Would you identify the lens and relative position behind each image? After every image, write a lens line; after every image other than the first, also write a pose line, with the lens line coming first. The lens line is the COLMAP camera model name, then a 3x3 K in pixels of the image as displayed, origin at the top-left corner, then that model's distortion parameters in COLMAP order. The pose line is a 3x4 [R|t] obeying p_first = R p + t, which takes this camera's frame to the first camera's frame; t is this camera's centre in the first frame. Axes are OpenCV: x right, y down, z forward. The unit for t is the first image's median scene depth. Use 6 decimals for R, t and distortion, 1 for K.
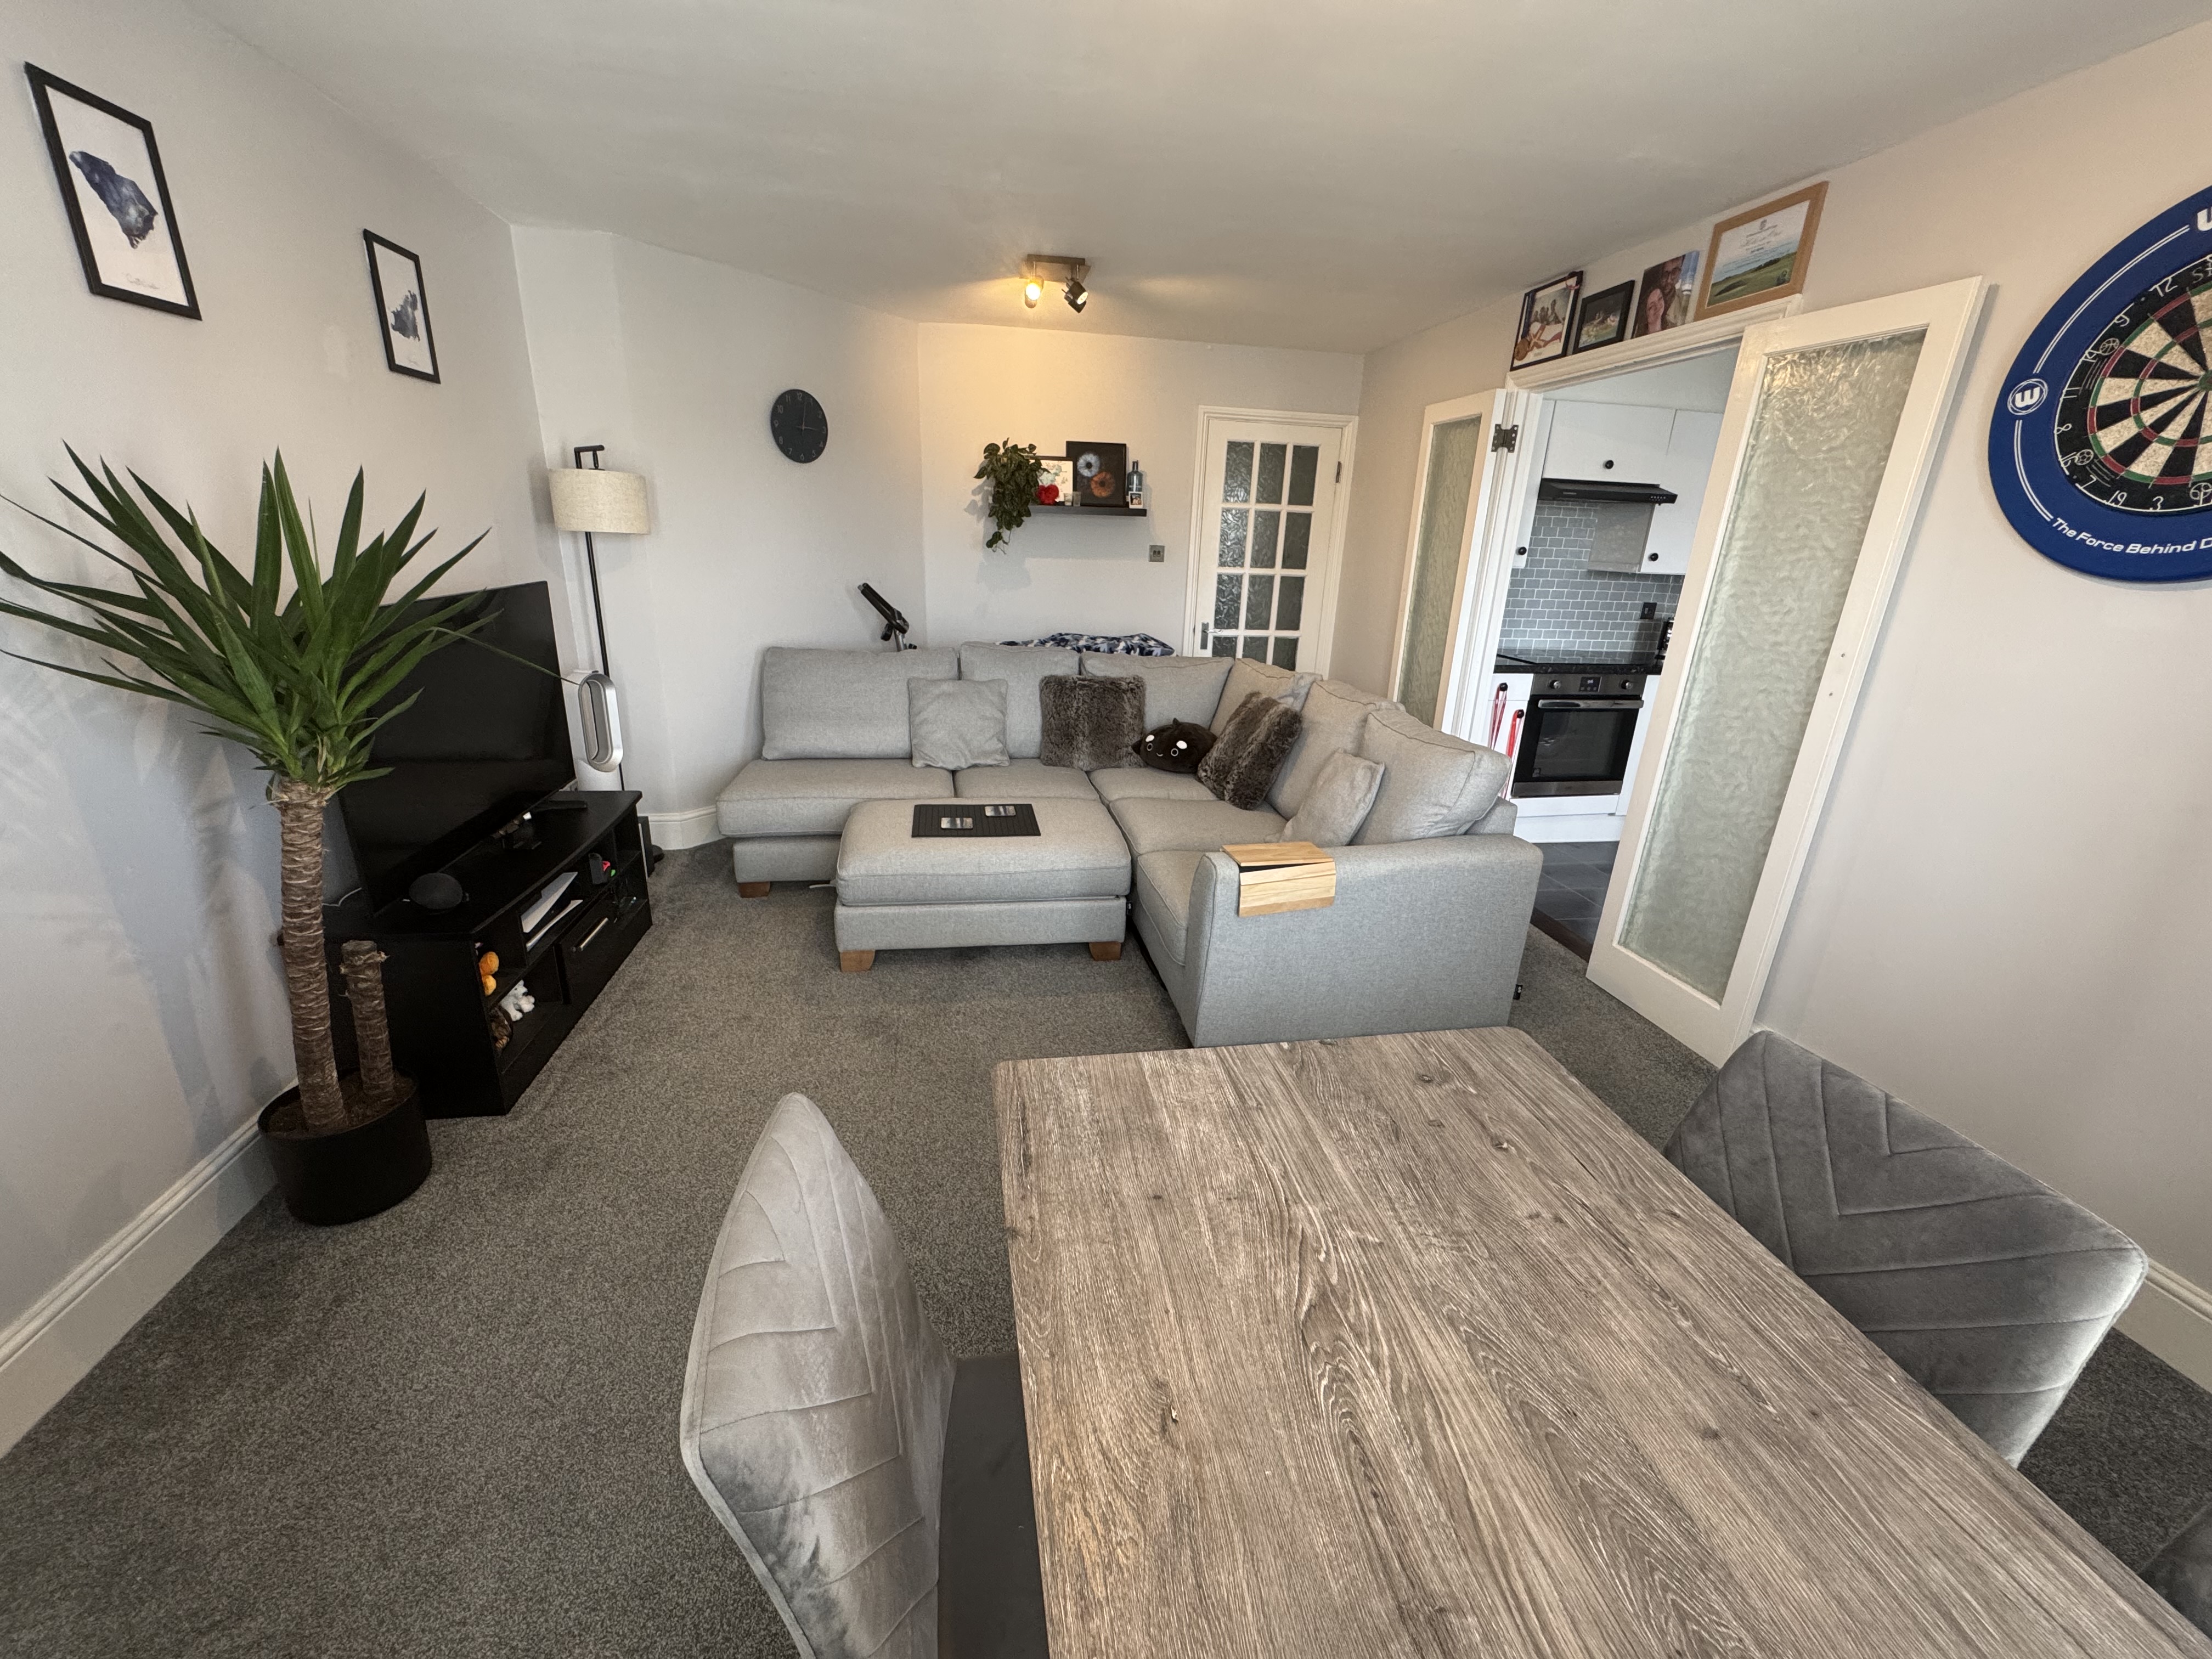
lens RADIAL K [[882.1, 0, 1107.0], [0, 882.1, 825.7], [0, 0, 1]] dist [0.000043, -0.001113]
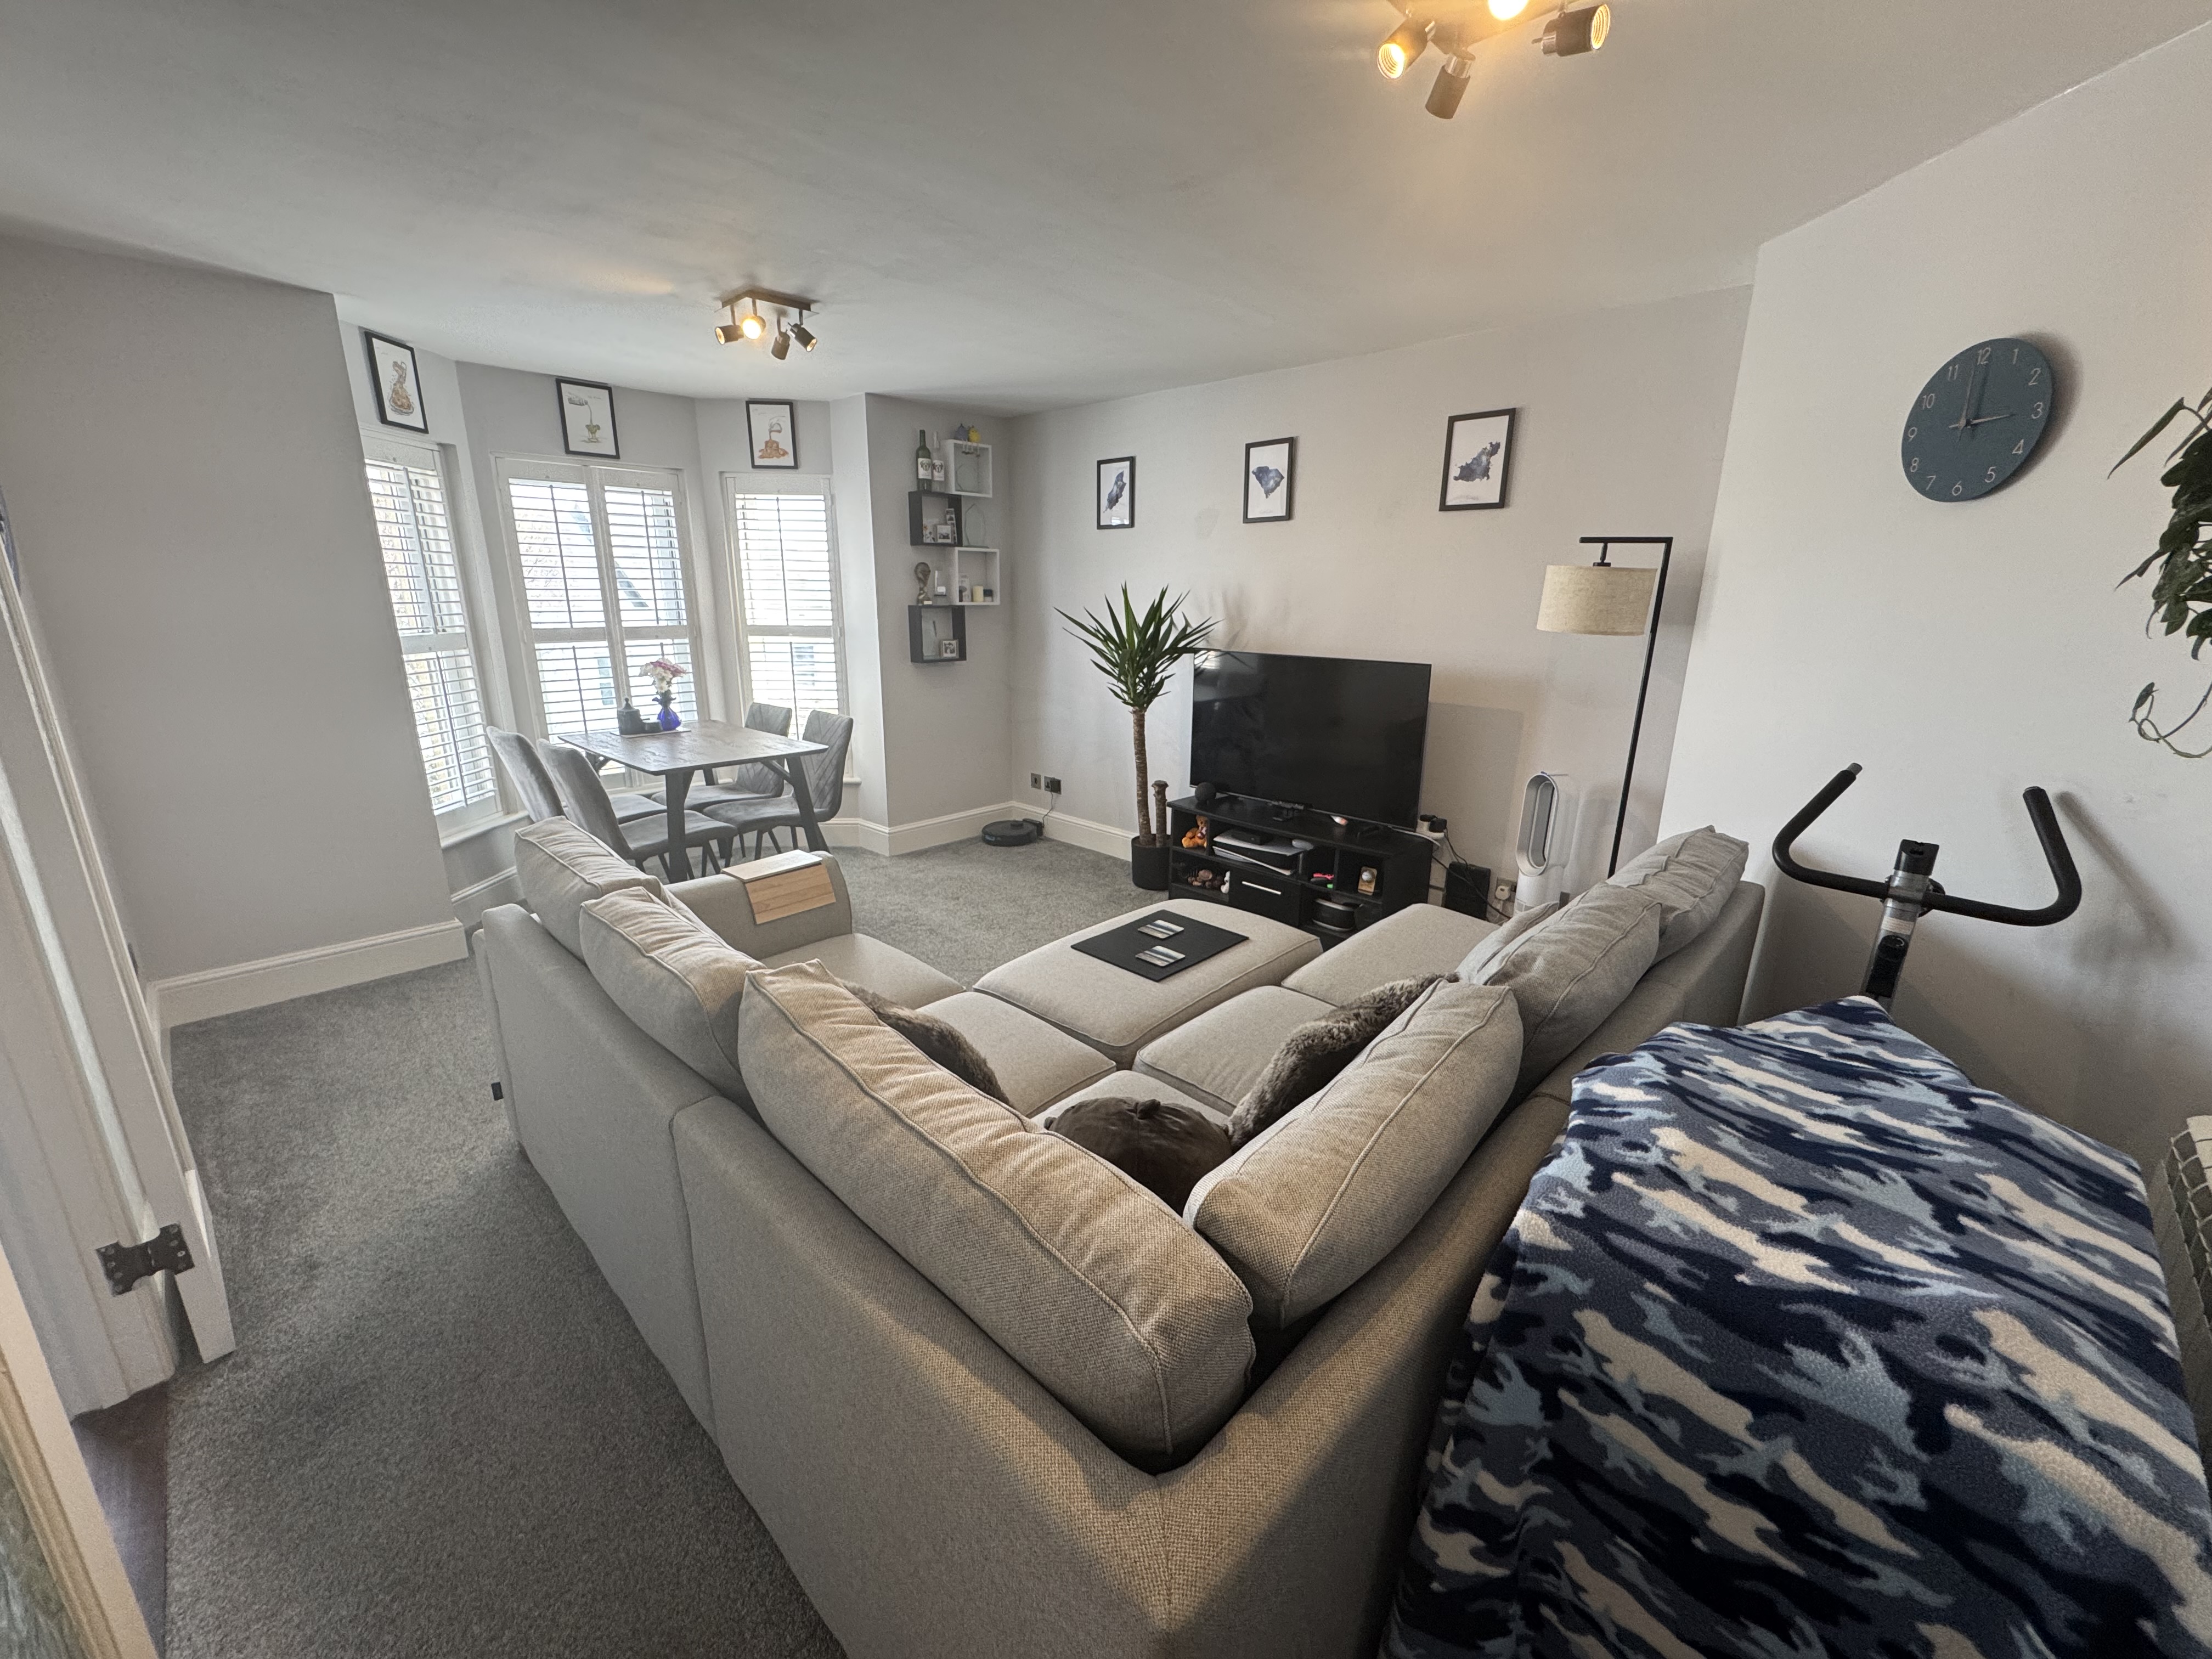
lens RADIAL K [[882.1, 0, 1105.6], [0, 882.1, 828.2], [0, 0, 1]] dist [0.000043, -0.001113]
pose [[-0.797642, 0.115239, -0.592020, 0.735650], [-0.231503, 0.847892, 0.476954, -0.939382], [0.556933, 0.517493, -0.649636, 2.762390]]
